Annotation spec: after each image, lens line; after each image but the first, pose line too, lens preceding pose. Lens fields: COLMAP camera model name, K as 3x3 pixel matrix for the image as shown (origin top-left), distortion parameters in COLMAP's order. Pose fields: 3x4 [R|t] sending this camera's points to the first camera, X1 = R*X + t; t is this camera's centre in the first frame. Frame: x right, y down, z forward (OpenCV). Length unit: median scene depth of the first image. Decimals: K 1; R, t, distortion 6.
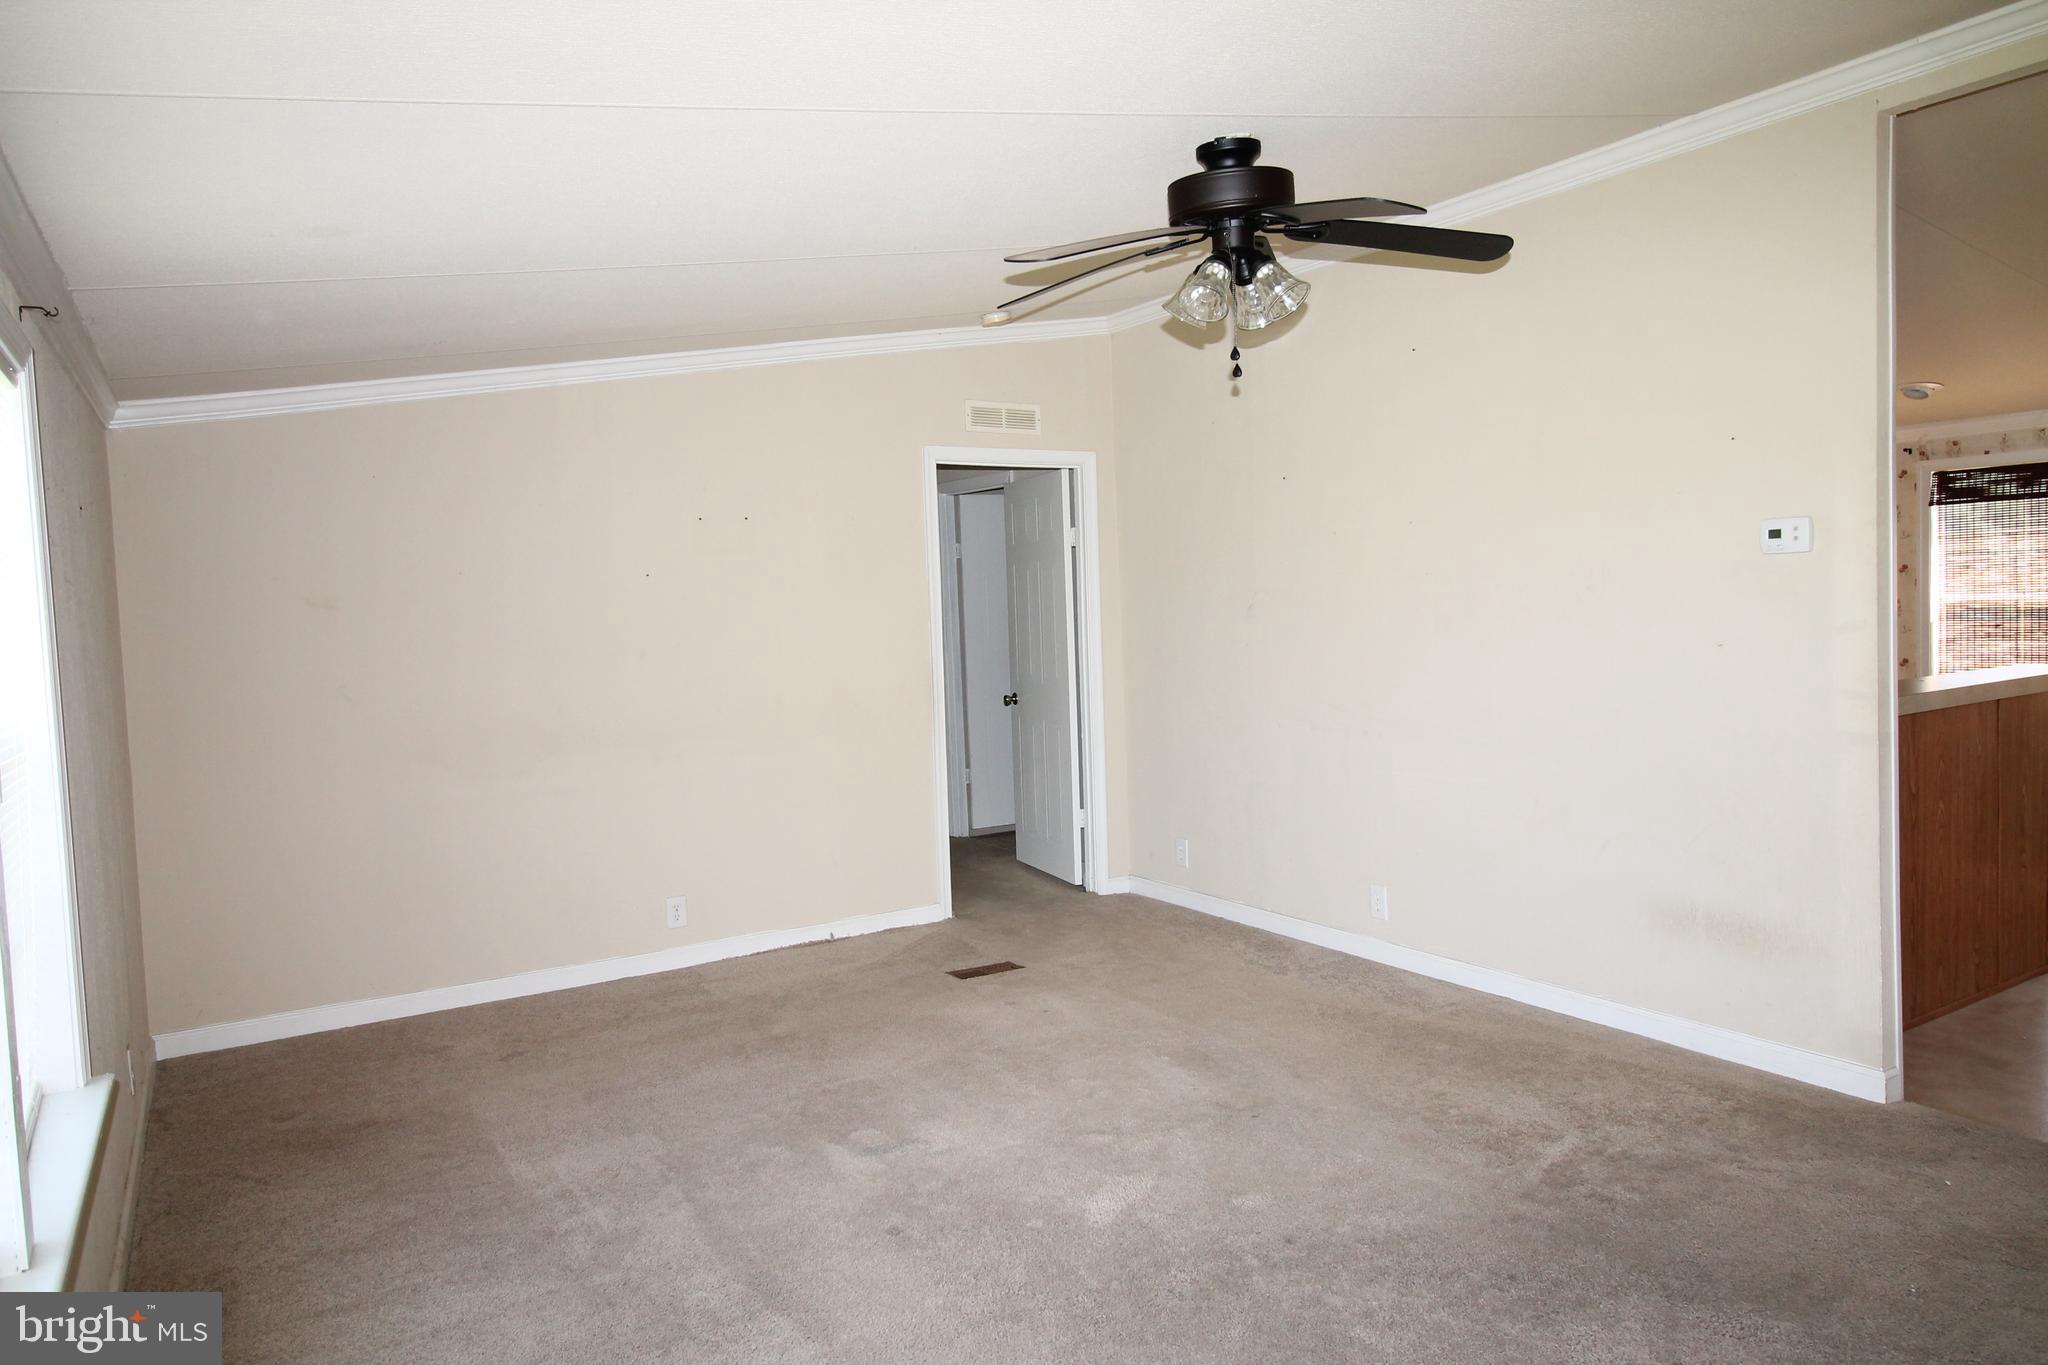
lens RADIAL K [[1341.9, 0, 1024.9], [0, 1341.9, 668.3], [0, 0, 1]] dist [-0.002922, -0.008521]
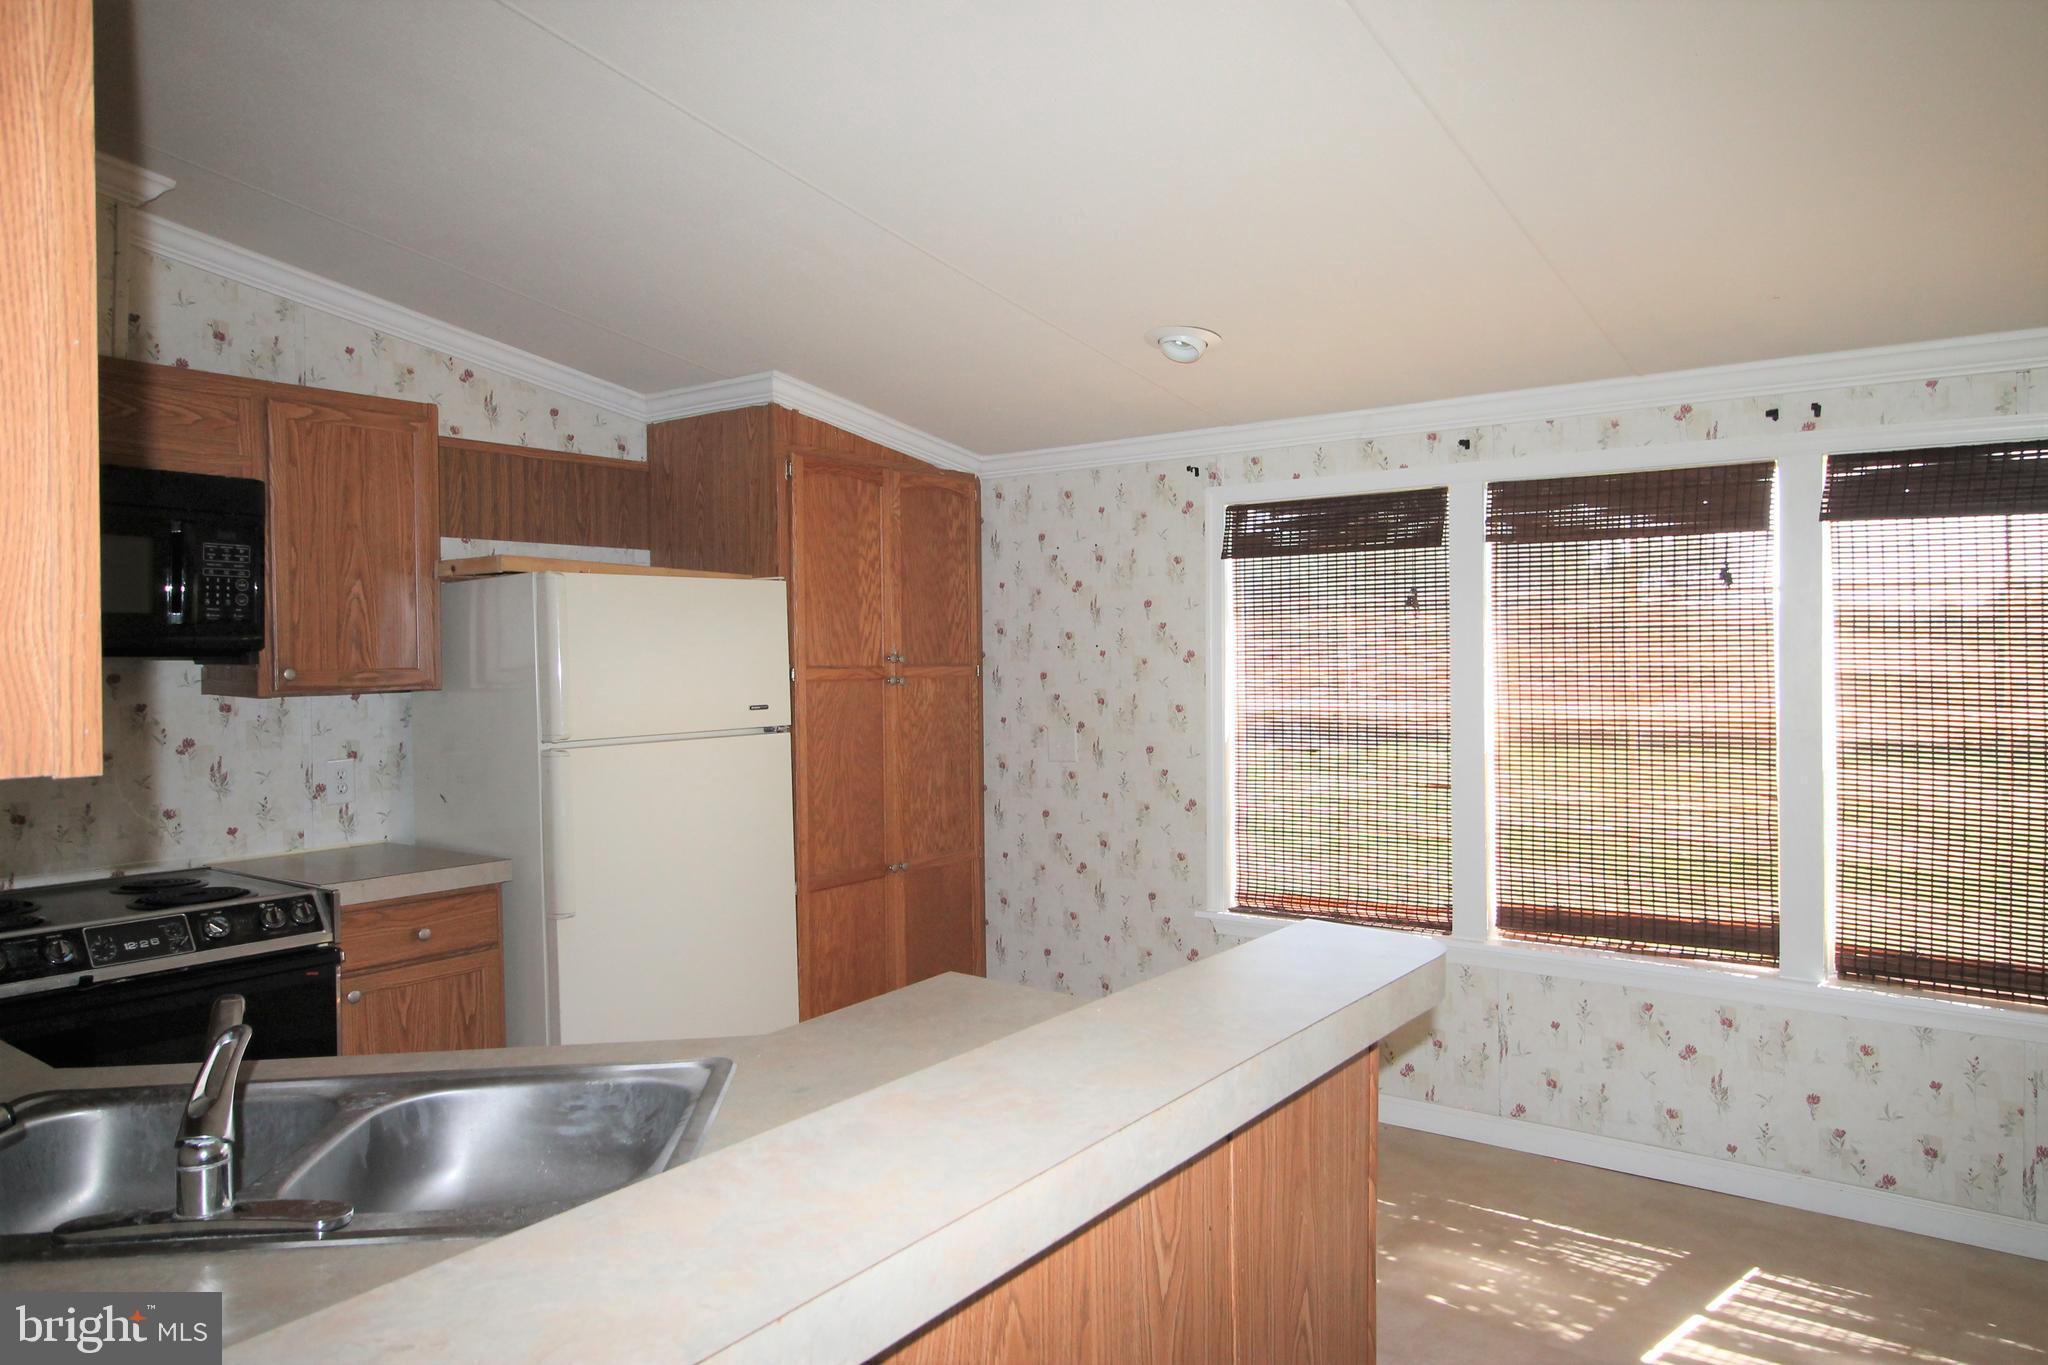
lens RADIAL K [[1341.9, 0, 1044.0], [0, 1341.9, 676.6], [0, 0, 1]] dist [-0.002922, -0.008521]
pose [[0.922352, 0.016473, 0.386000, 0.590679], [-0.000295, 0.999120, -0.041932, -0.065033], [-0.386351, 0.038562, 0.921545, 0.749992]]
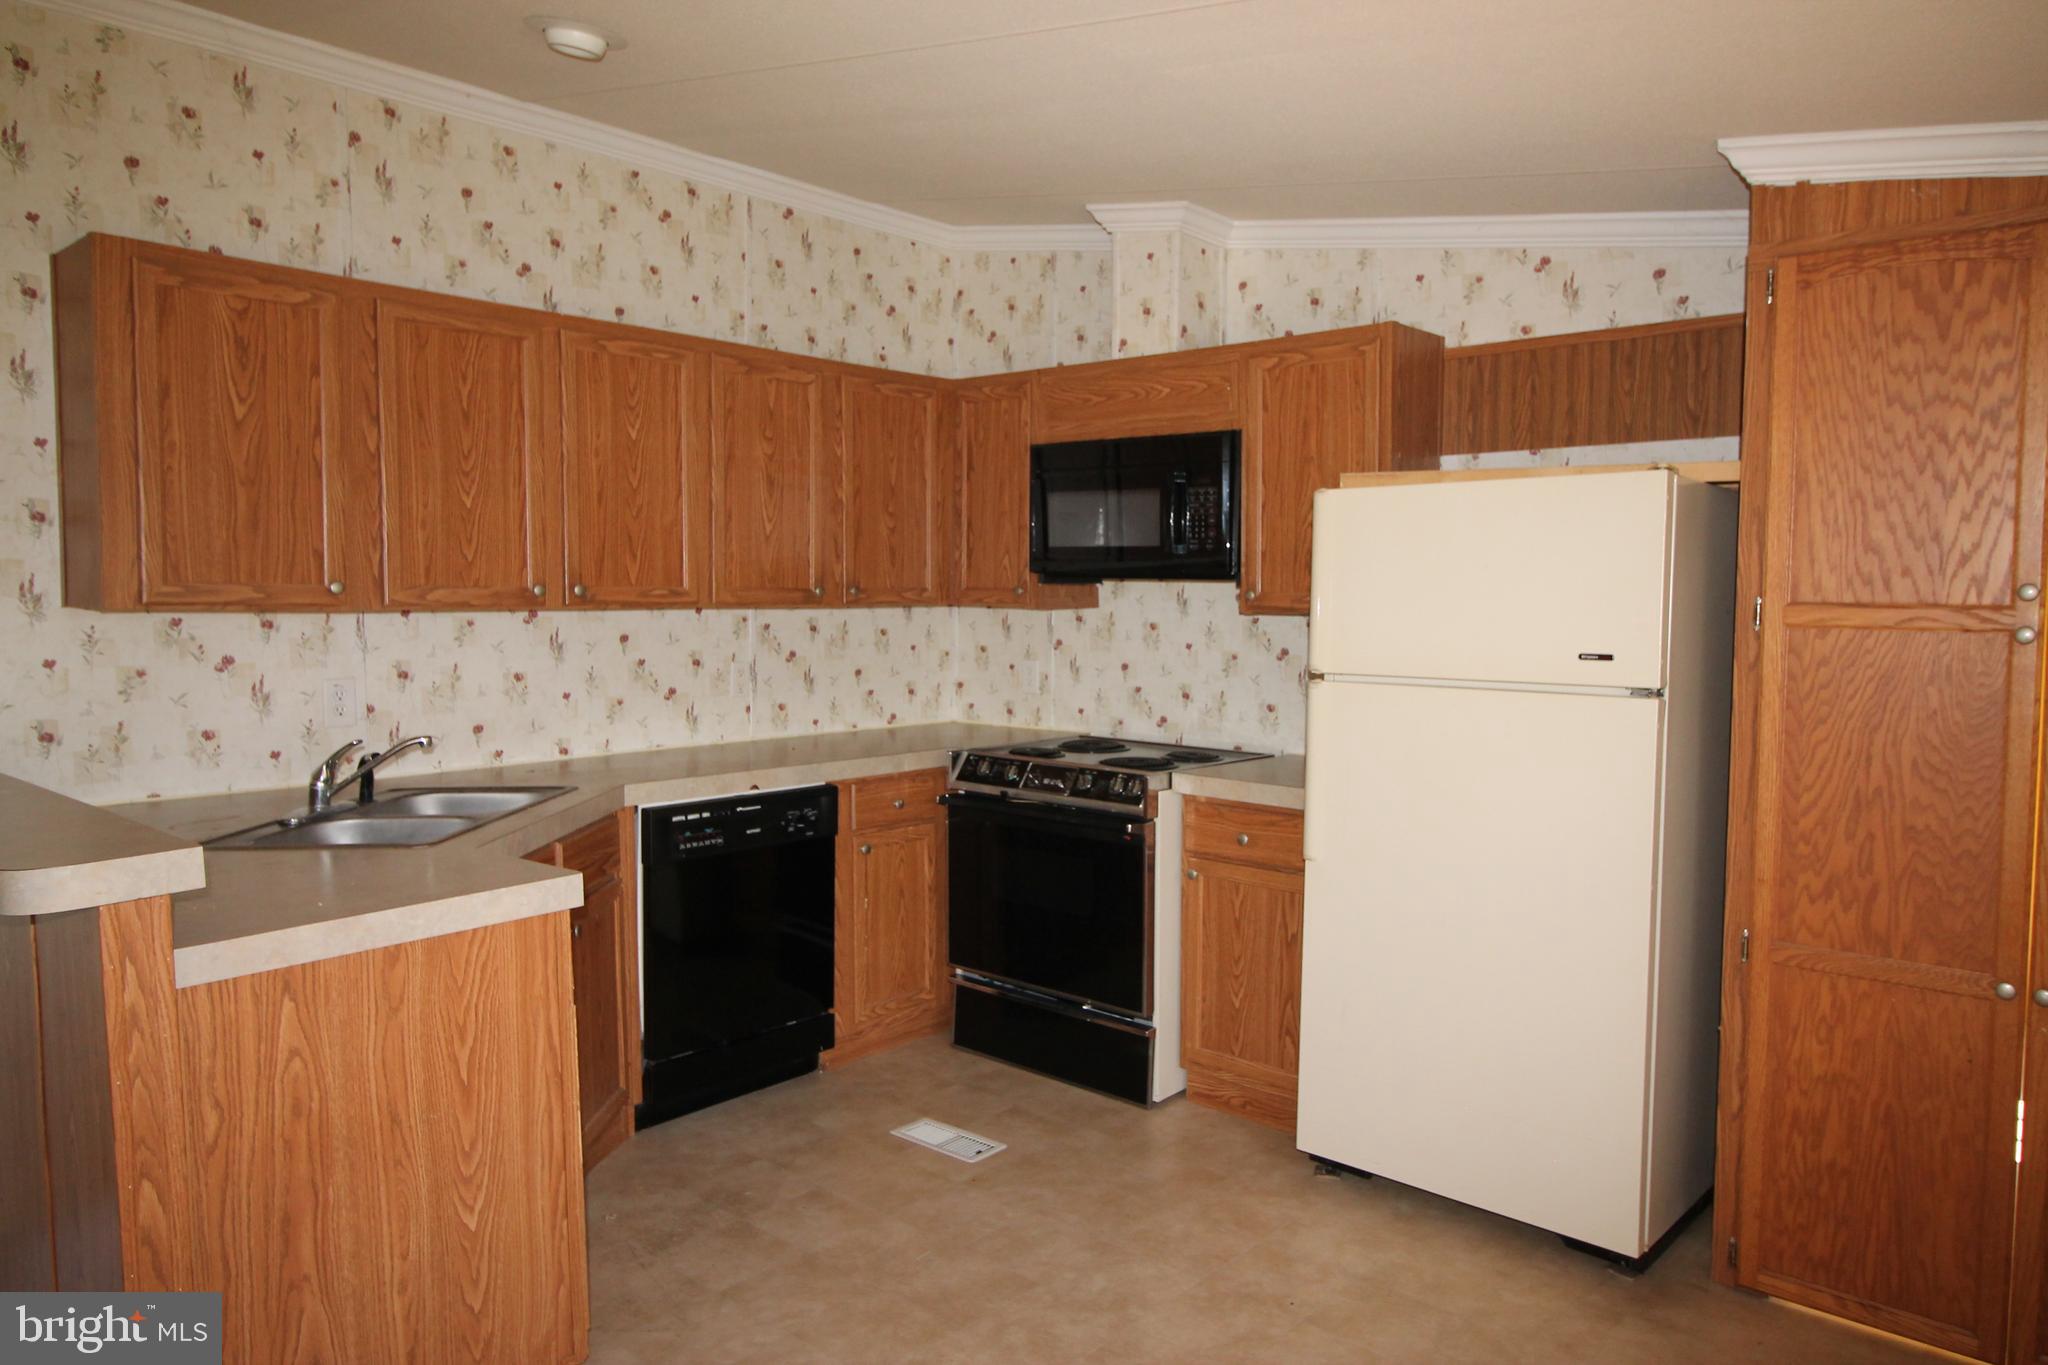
lens RADIAL K [[1341.9, 0, 1038.4], [0, 1341.9, 666.9], [0, 0, 1]] dist [-0.002922, -0.008521]
pose [[0.296320, 0.090162, -0.950823, 1.309902], [-0.061986, 0.995251, 0.075057, -0.110240], [0.953075, 0.036697, 0.300502, 1.234660]]
